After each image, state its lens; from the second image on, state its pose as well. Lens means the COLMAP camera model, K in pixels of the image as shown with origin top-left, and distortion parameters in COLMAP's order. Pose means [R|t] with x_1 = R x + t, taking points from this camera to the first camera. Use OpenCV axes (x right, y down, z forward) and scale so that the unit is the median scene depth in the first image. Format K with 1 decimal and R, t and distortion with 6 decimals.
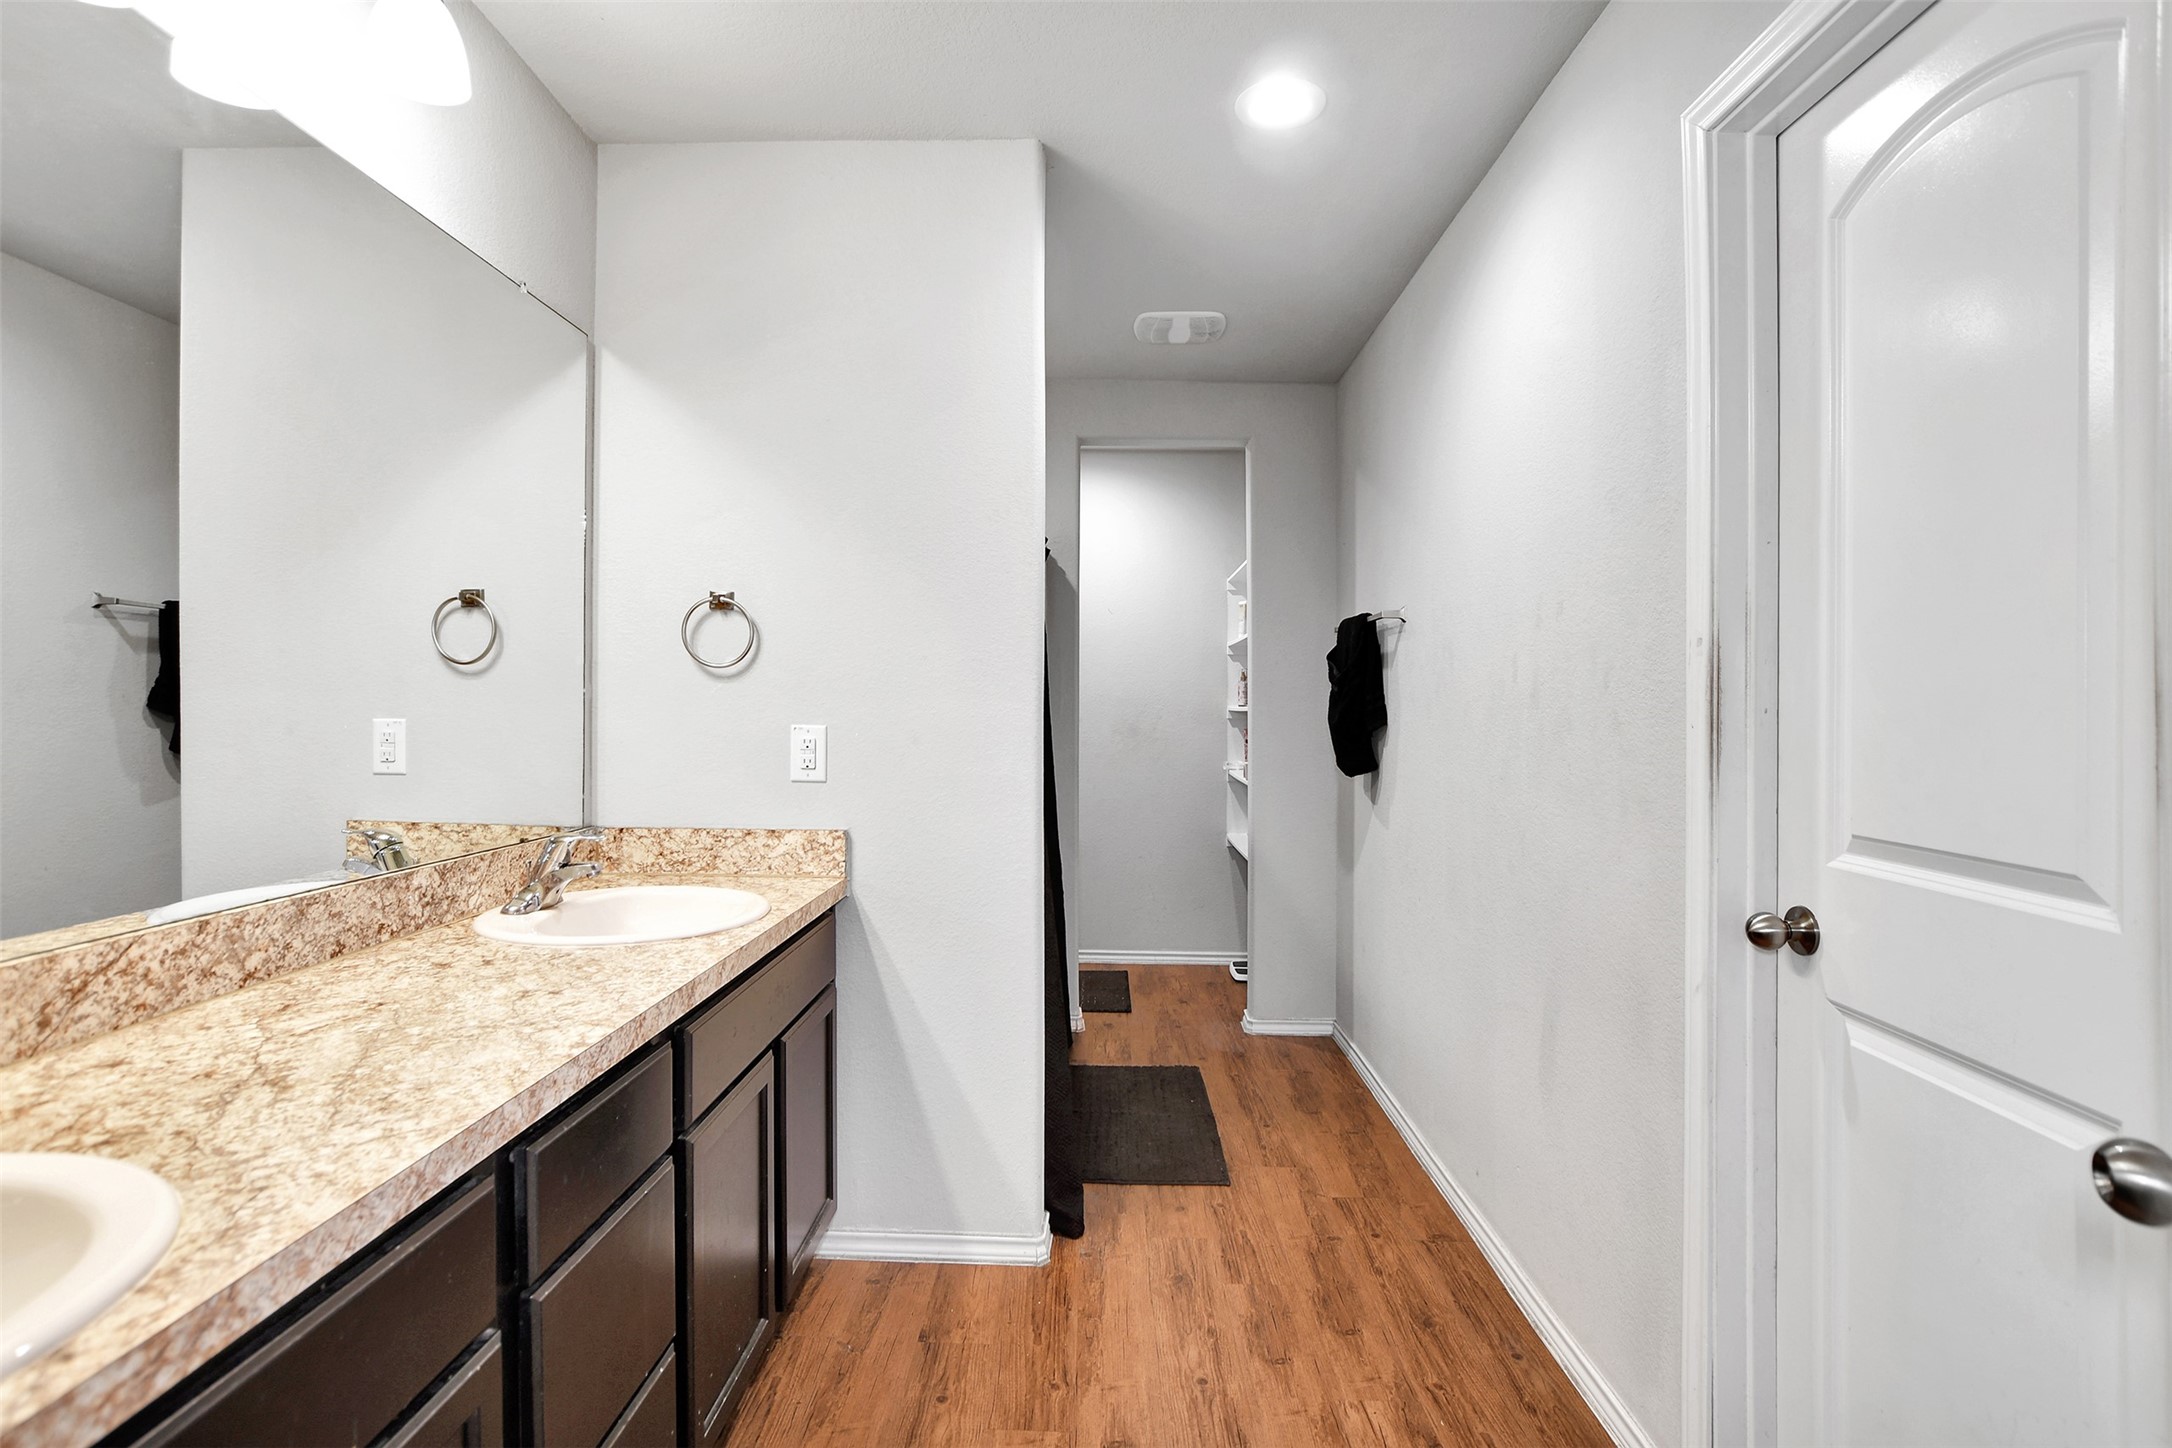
lens RADIAL K [[966.4, 0, 1135.5], [0, 966.4, 717.6], [0, 0, 1]] dist [-0.016454, 0.000963]
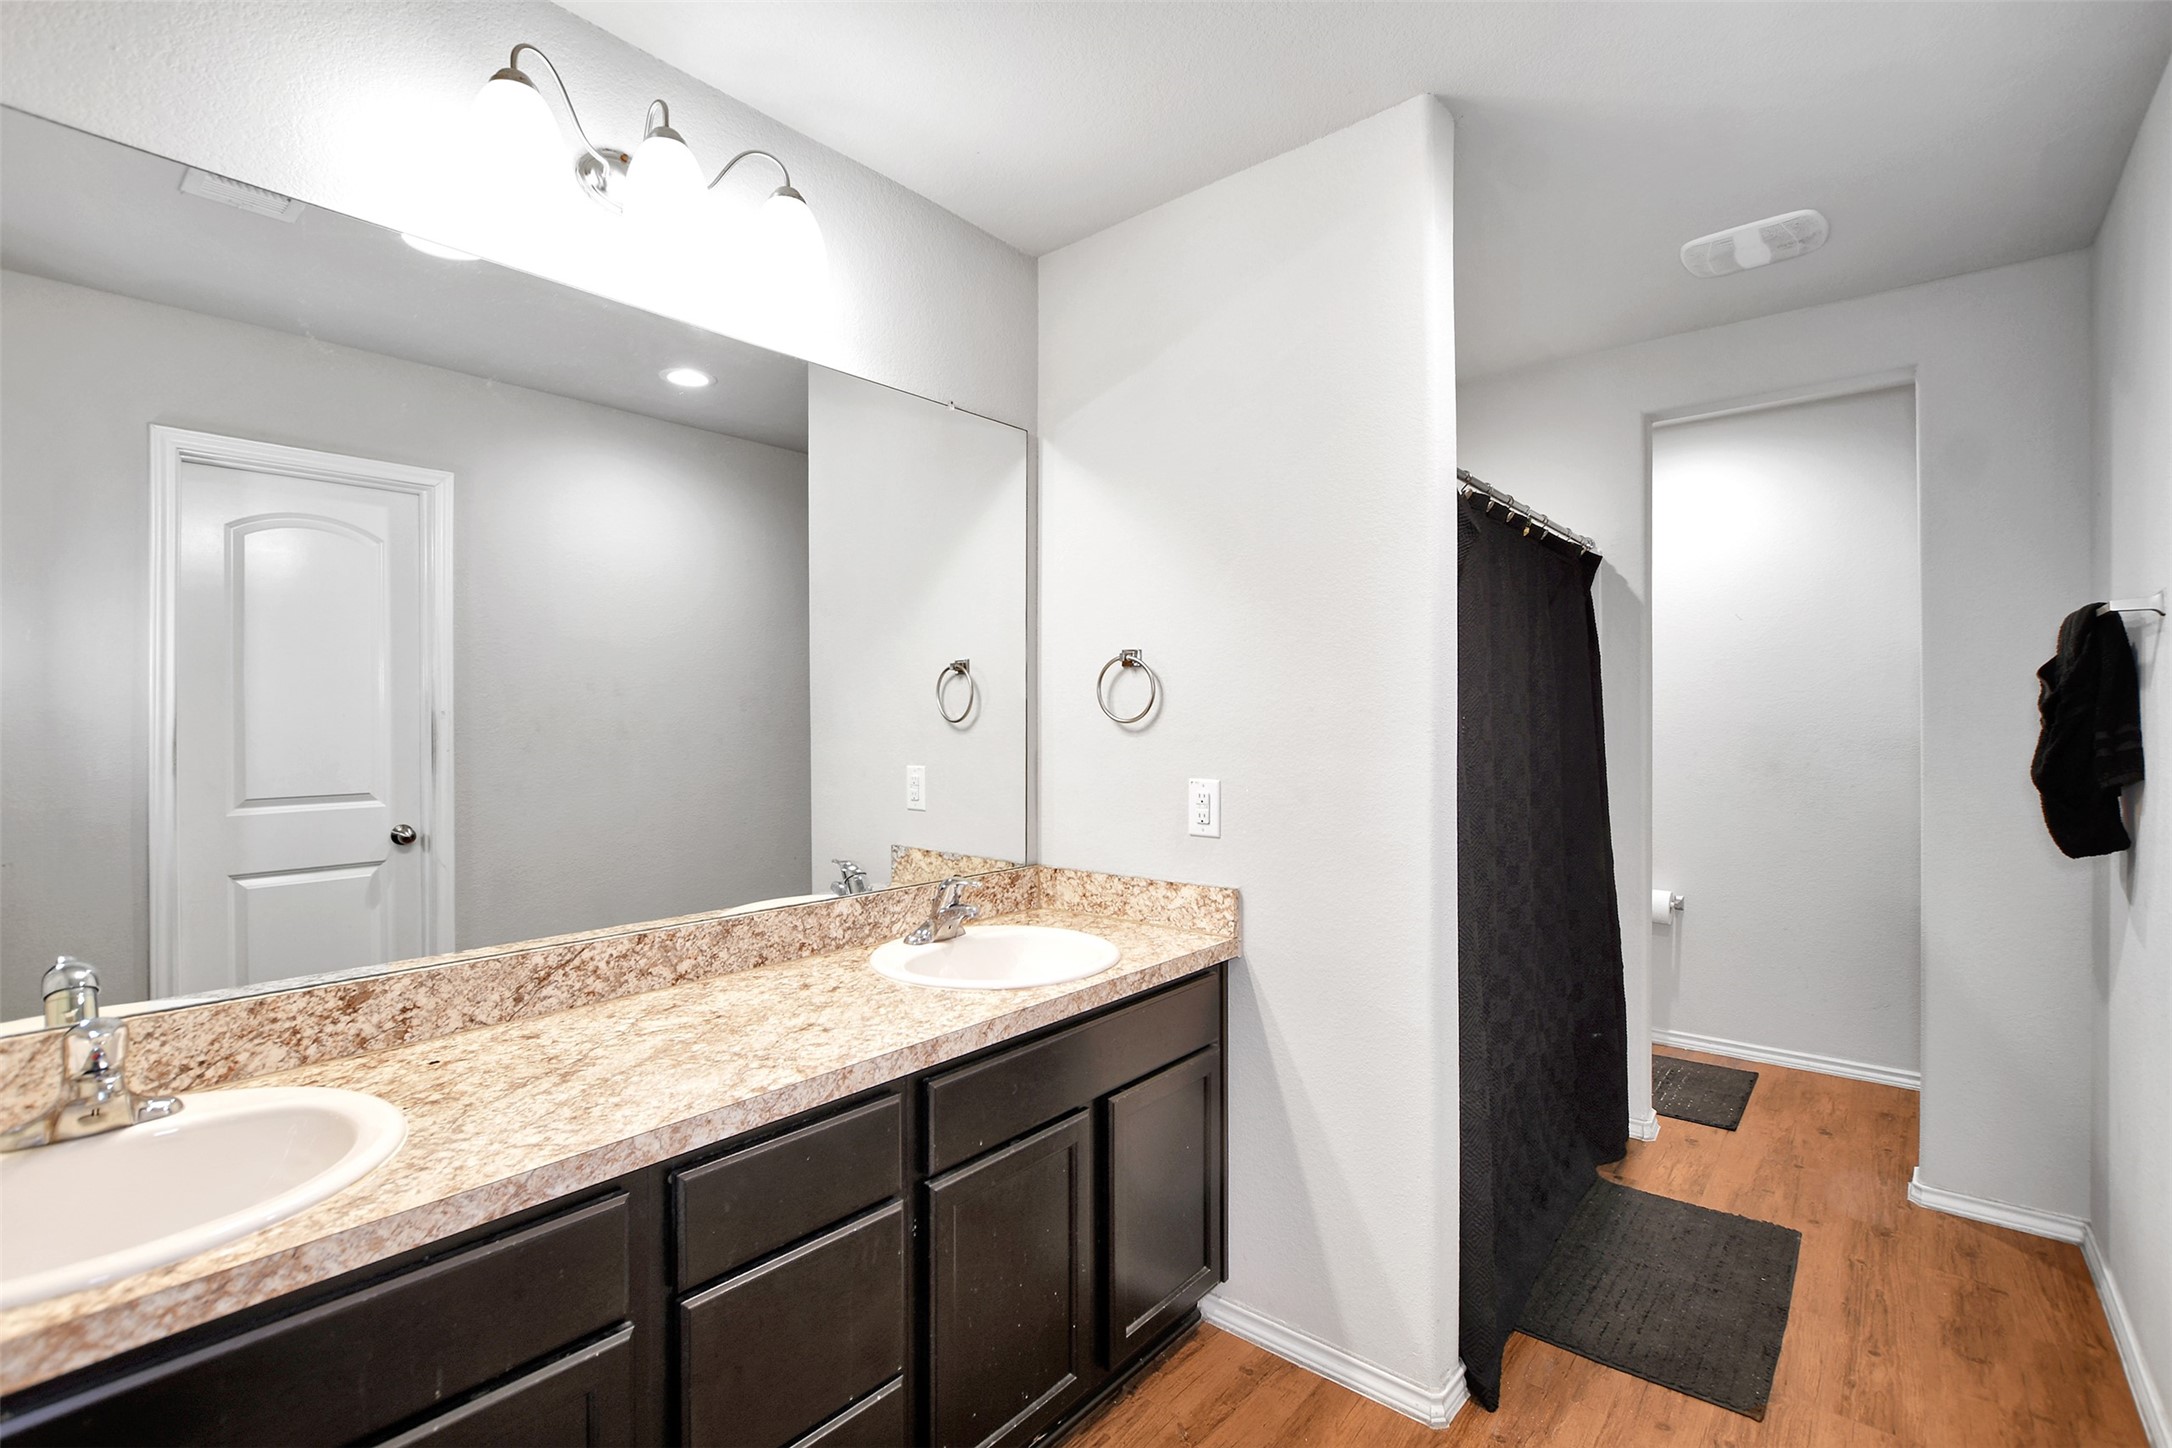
lens RADIAL K [[966.4, 0, 1126.0], [0, 966.4, 735.3], [0, 0, 1]] dist [-0.016454, 0.000963]
pose [[0.777692, -0.003119, -0.628638, 0.318557], [0.002407, 0.999995, -0.001984, -0.050302], [0.628641, 0.000029, 0.777696, 0.262006]]
